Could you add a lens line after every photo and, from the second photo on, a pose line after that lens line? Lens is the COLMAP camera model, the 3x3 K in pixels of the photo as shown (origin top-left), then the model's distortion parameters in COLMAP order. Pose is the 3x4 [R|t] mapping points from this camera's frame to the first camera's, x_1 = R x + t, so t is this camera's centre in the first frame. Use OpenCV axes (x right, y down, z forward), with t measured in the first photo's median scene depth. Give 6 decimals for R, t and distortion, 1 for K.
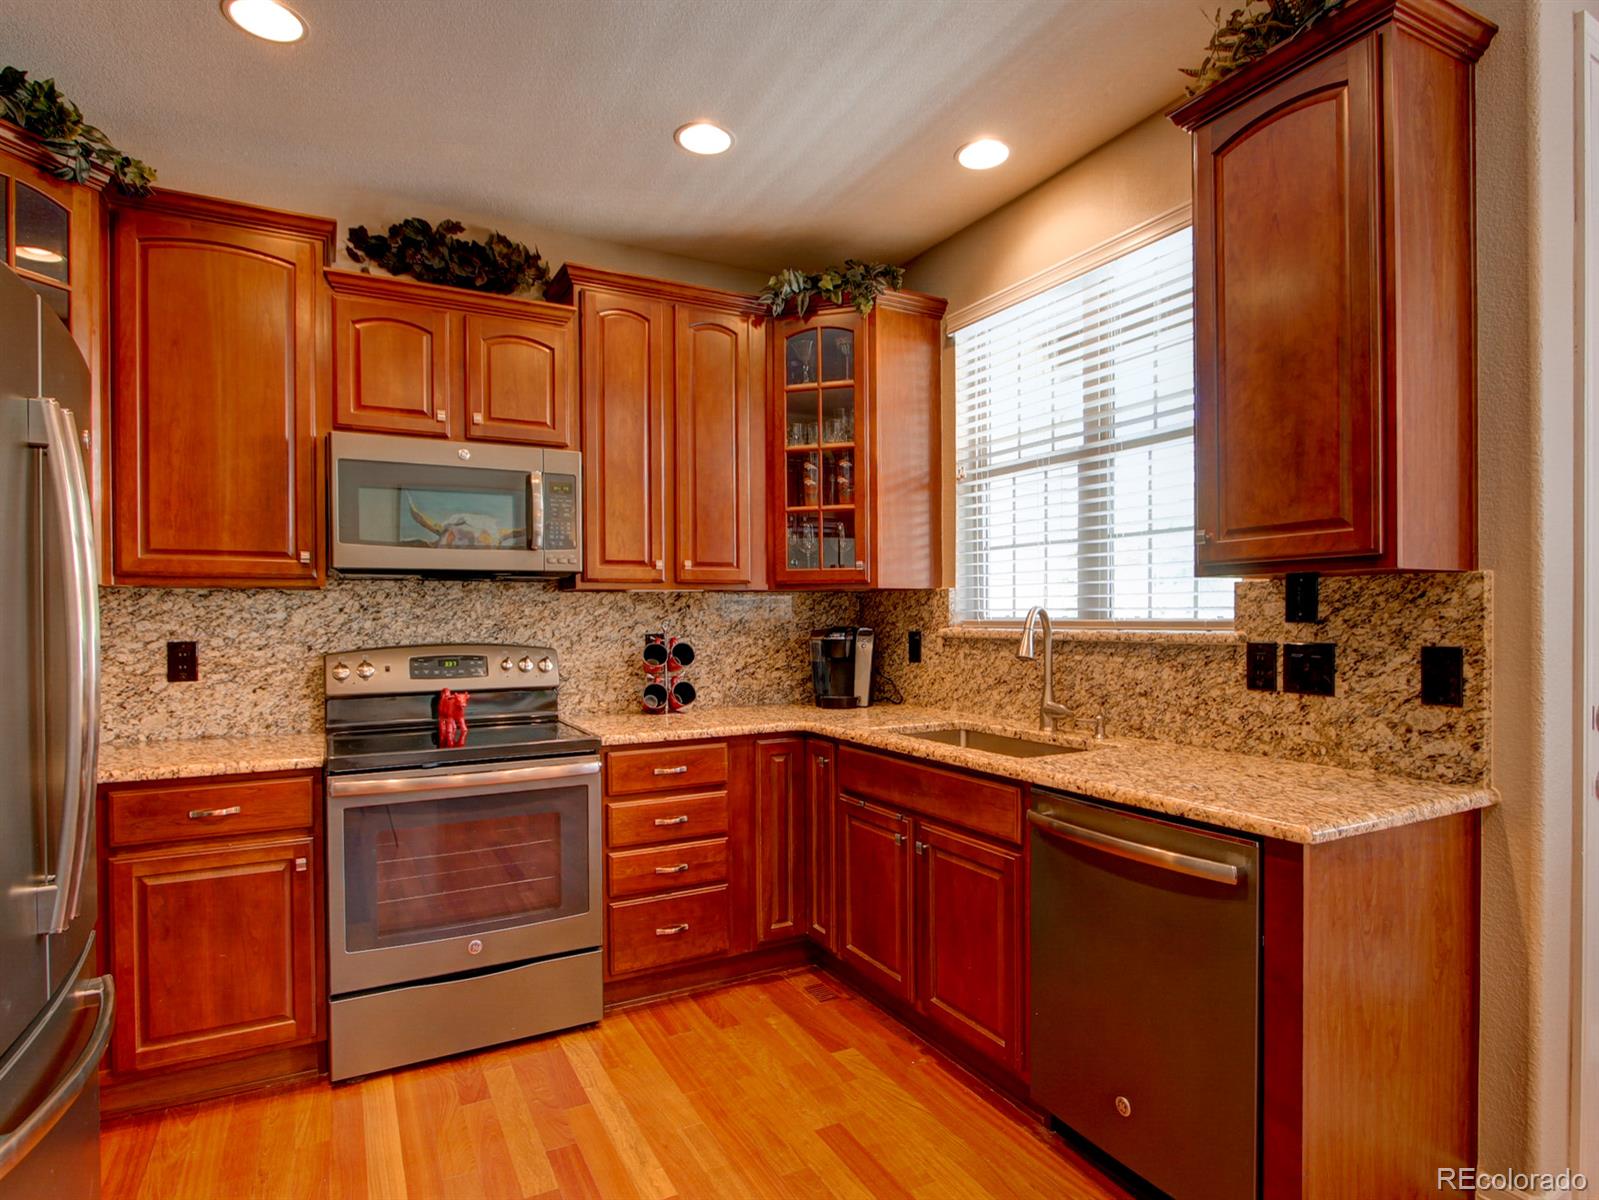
lens RADIAL K [[860.8, 0, 791.0], [0, 860.8, 624.1], [0, 0, 1]] dist [-0.010585, -0.002116]
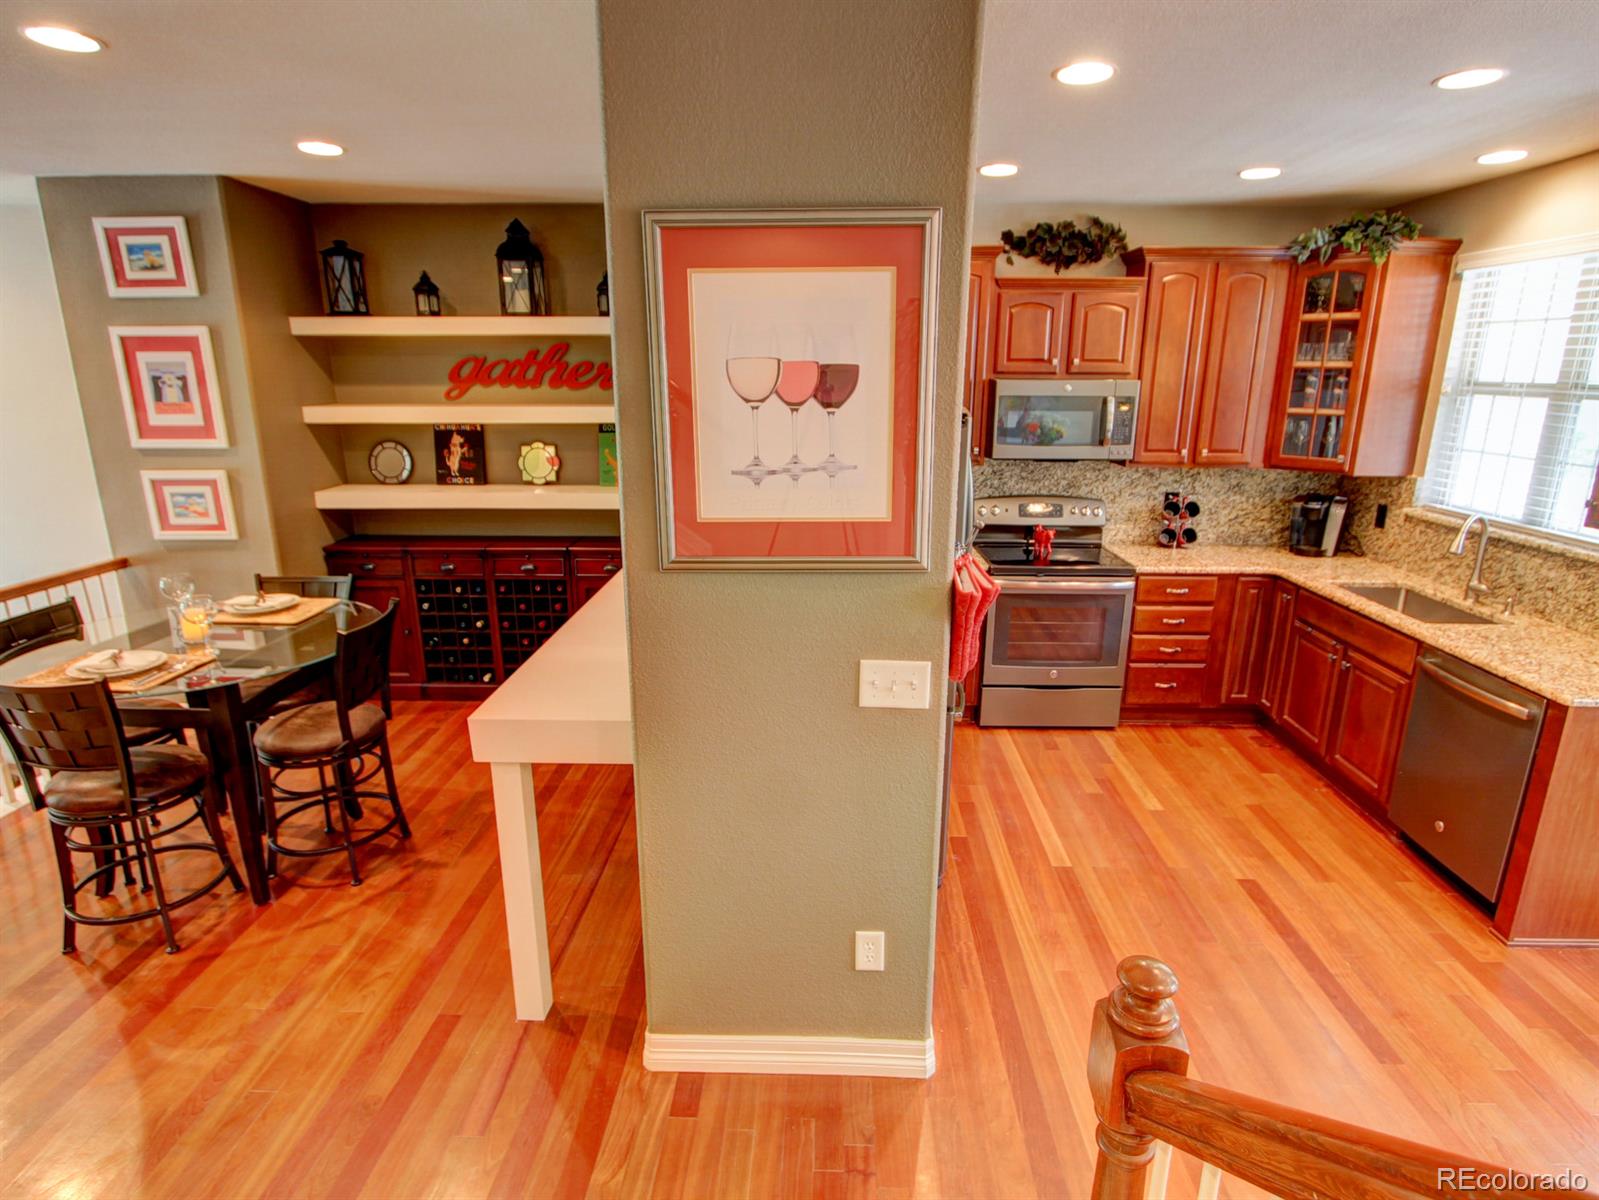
lens RADIAL K [[860.8, 0, 808.7], [0, 860.8, 592.8], [0, 0, 1]] dist [-0.010585, -0.002116]
pose [[0.877703, 0.138896, -0.458635, -0.008444], [-0.019539, 0.966650, 0.255355, -0.218176], [0.478807, -0.215164, 0.851145, -0.677281]]
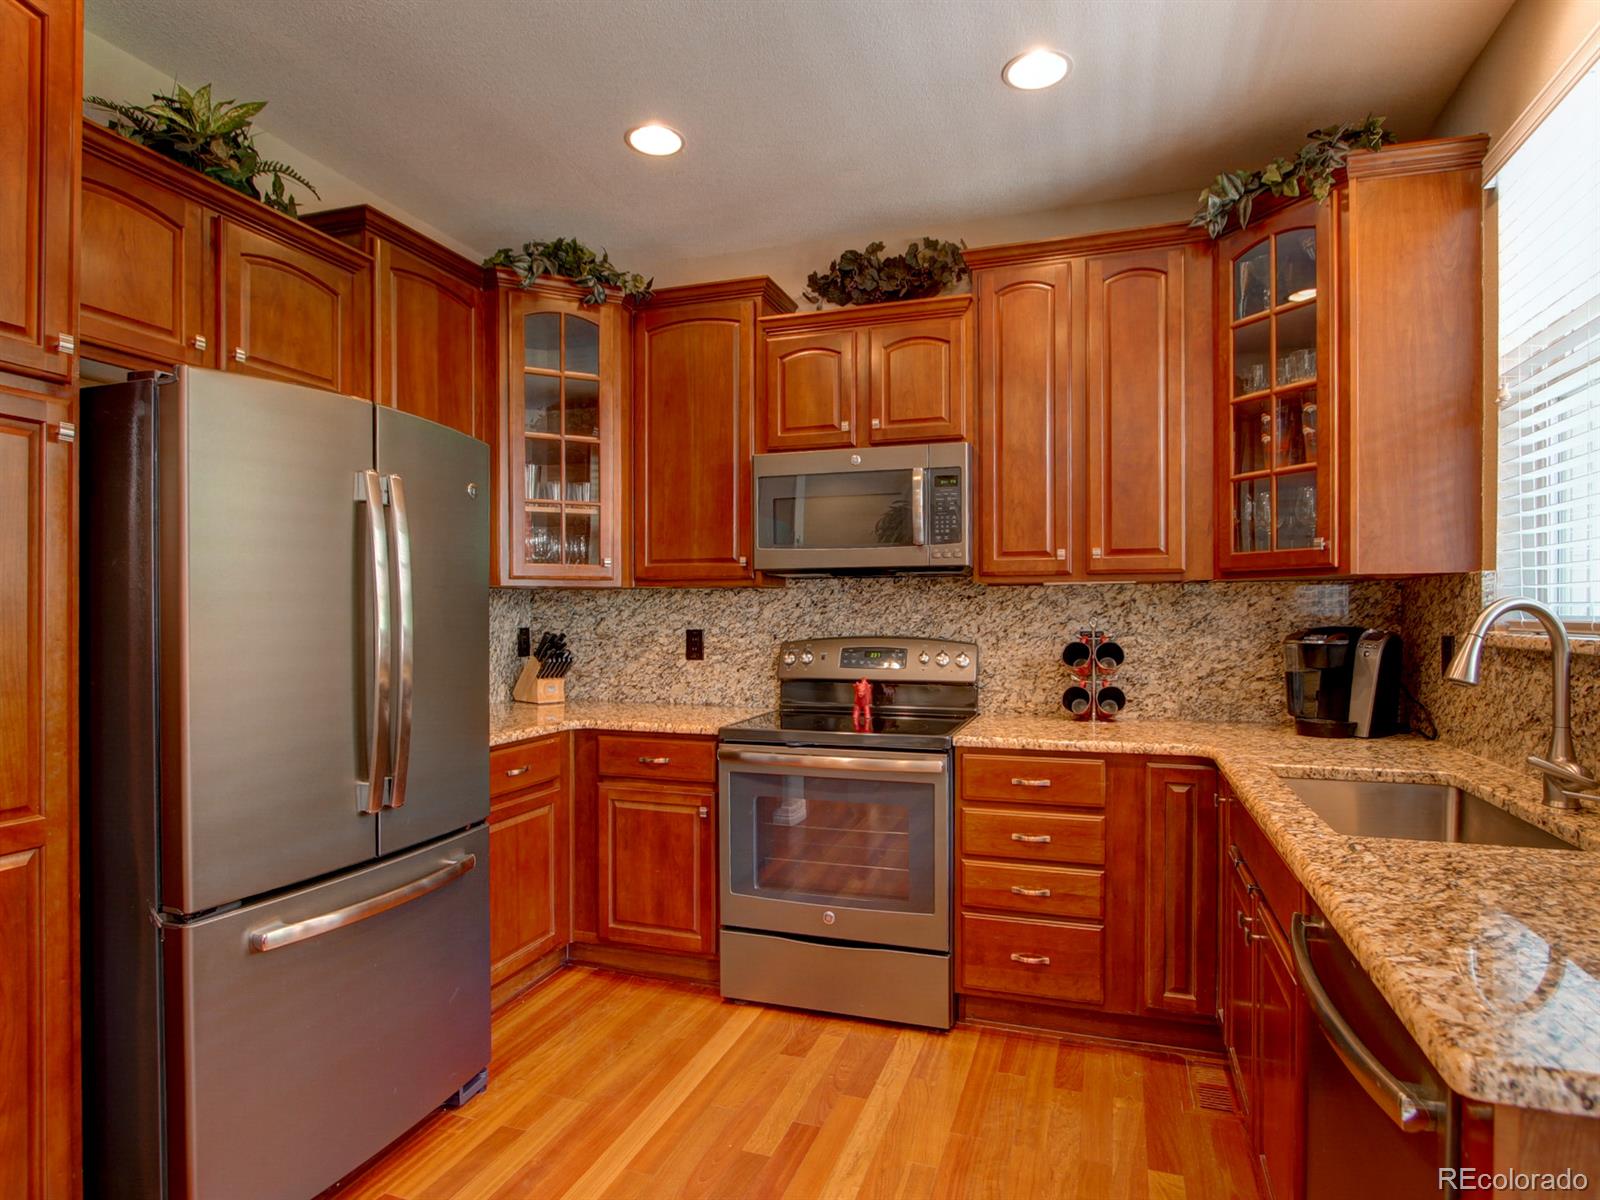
lens RADIAL K [[877.7, 0, 844.9], [0, 877.7, 617.3], [0, 0, 1]] dist [-0.013264, 0.005515]
pose [[0.692814, 0.009987, -0.721048, 0.382976], [-0.009561, 0.999943, 0.004664, -0.005754], [0.721053, 0.003663, 0.692870, 0.218698]]
